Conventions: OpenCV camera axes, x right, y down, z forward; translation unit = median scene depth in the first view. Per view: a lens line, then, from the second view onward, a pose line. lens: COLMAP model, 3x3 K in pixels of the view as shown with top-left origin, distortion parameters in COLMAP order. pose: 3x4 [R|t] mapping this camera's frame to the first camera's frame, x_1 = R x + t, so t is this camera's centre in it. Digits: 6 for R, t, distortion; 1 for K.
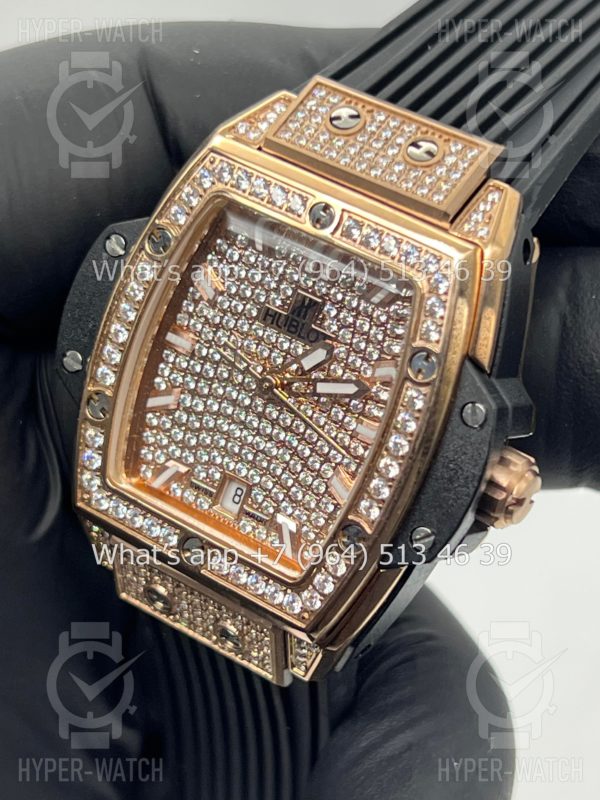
lens RADIAL K [[1908.5, 0, 302.0], [0, 1908.5, 407.3], [0, 0, 1]] dist [0.184438, 0.000000]
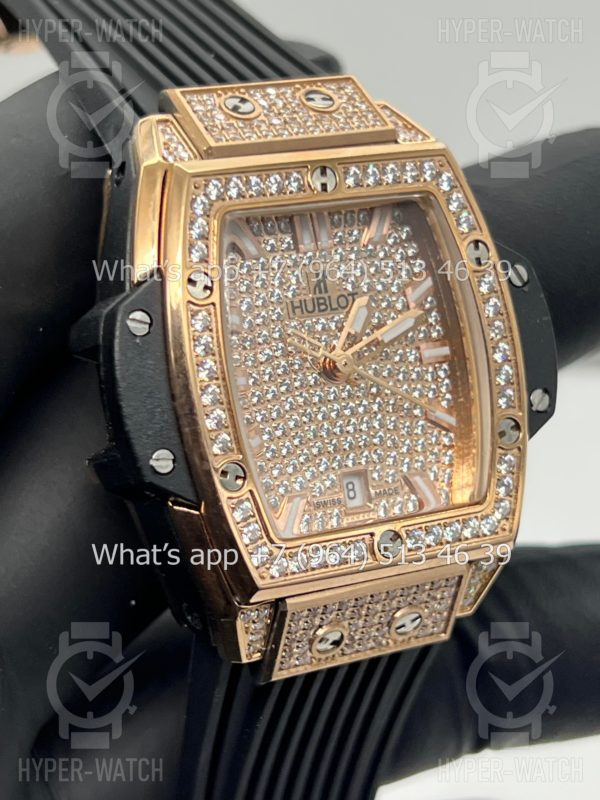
lens RADIAL K [[1908.5, 0, 302.9], [0, 1908.5, 402.4], [0, 0, 1]] dist [0.184438, 0.000000]
pose [[0.468106, -0.421000, 0.776940, -0.797237], [0.514712, 0.844574, 0.147536, -0.150098], [-0.718296, 0.330838, 0.612044, 0.417259]]
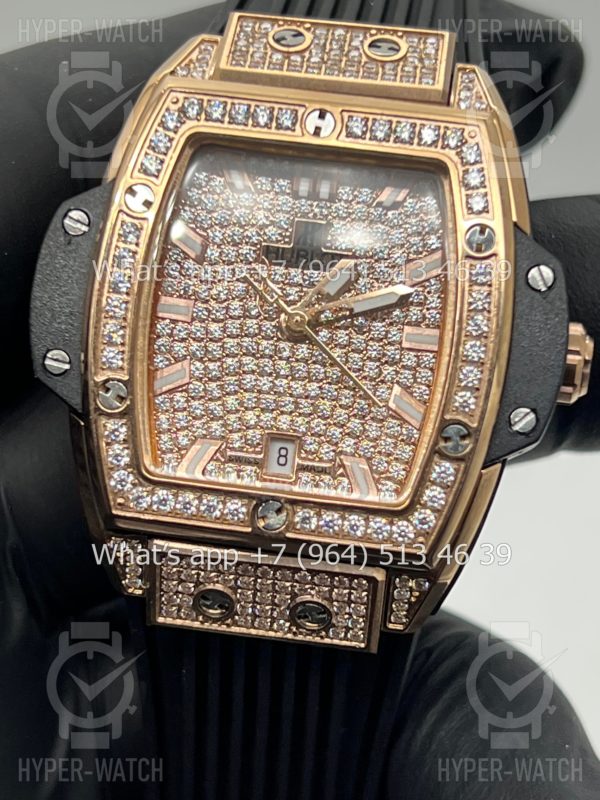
lens RADIAL K [[1908.5, 0, 299.9], [0, 1908.5, 402.8], [0, 0, 1]] dist [0.184438, 0.000000]
pose [[0.891086, -0.216783, 0.398712, -0.390238], [0.283380, 0.952001, -0.115718, 0.132403], [-0.354488, 0.216102, 0.909746, 0.170477]]
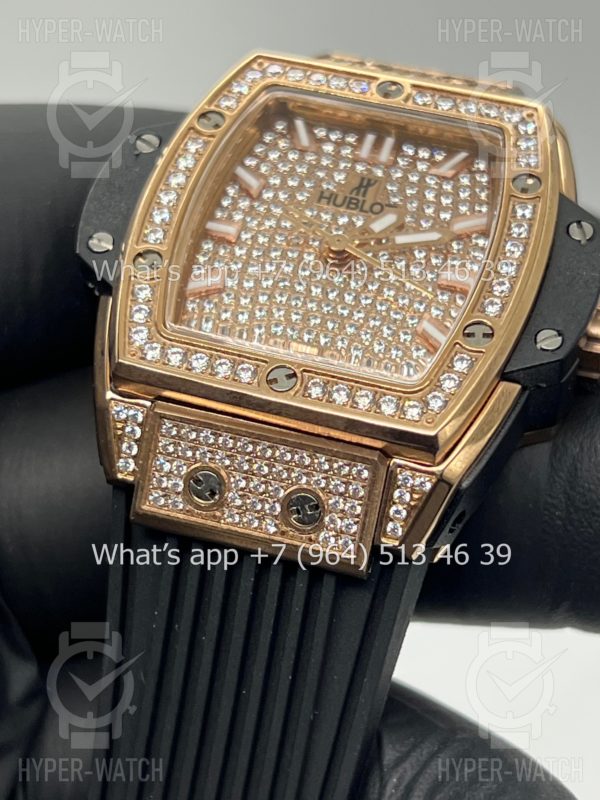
lens RADIAL K [[1908.5, 0, 292.3], [0, 1908.5, 397.7], [0, 0, 1]] dist [0.184438, 0.000000]
pose [[0.917472, 0.138733, 0.372824, -0.377138], [0.115697, 0.803640, -0.583761, 0.592969], [-0.380603, 0.578719, 0.721267, 0.372873]]
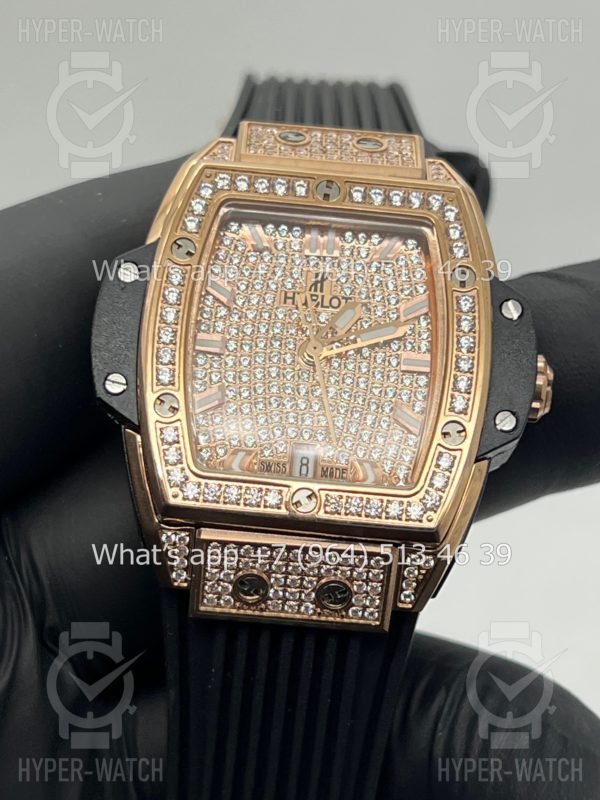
lens RADIAL K [[1908.5, 0, 296.8], [0, 1908.5, 403.4], [0, 0, 1]] dist [0.184438, 0.000000]
pose [[0.831086, -0.139334, 0.538407, -0.625459], [0.329771, 0.903016, -0.275344, 0.317922], [-0.447825, 0.406385, 0.796432, 0.133196]]
